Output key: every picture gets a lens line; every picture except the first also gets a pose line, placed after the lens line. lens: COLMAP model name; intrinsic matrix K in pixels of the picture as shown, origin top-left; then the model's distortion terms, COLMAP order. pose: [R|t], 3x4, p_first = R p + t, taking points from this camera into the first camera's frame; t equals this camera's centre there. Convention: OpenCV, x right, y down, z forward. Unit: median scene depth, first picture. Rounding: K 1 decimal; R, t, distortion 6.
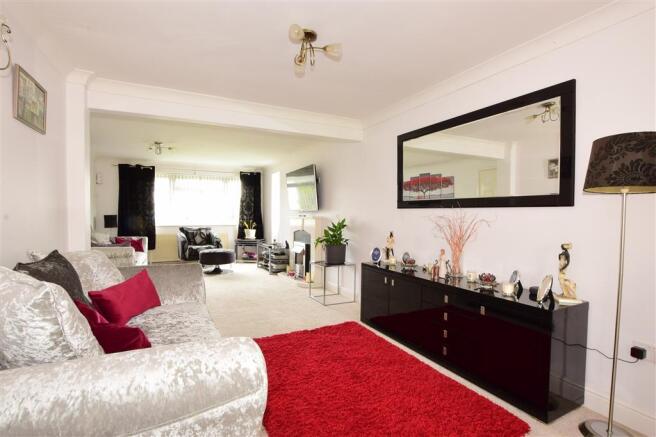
lens RADIAL K [[318.2, 0, 328.7], [0, 318.2, 216.2], [0, 0, 1]] dist [-0.031343, -0.000446]
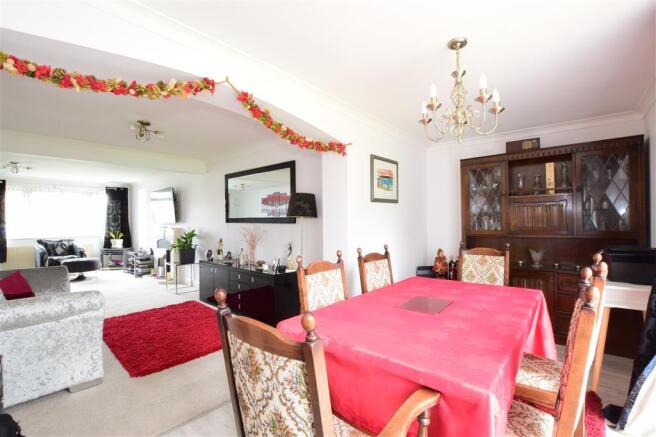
lens RADIAL K [[291.6, 0, 326.7], [0, 291.6, 219.7], [0, 0, 1]] dist [-0.026720, 0.002027]
pose [[0.932393, -0.008710, 0.361341, 0.089829], [0.012991, 0.999871, -0.009418, -0.010606], [-0.361212, 0.013476, 0.932386, -0.245860]]
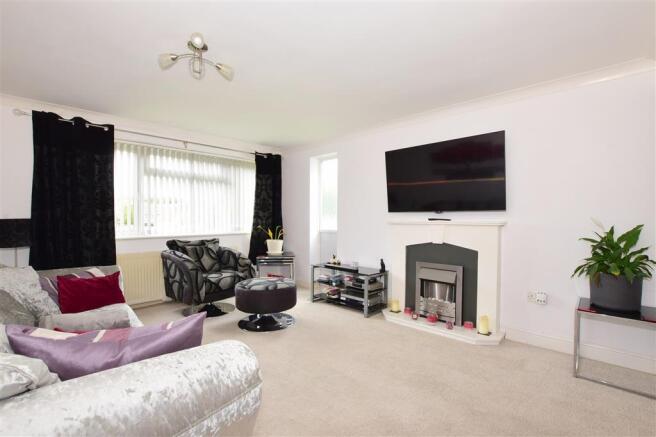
lens RADIAL K [[291.6, 0, 327.8], [0, 291.6, 220.5], [0, 0, 1]] dist [-0.026720, 0.002027]
pose [[0.958472, -0.008508, 0.285059, -0.386642], [0.008751, 0.999962, 0.000419, 0.003184], [-0.285052, 0.002093, 0.958510, 0.488317]]
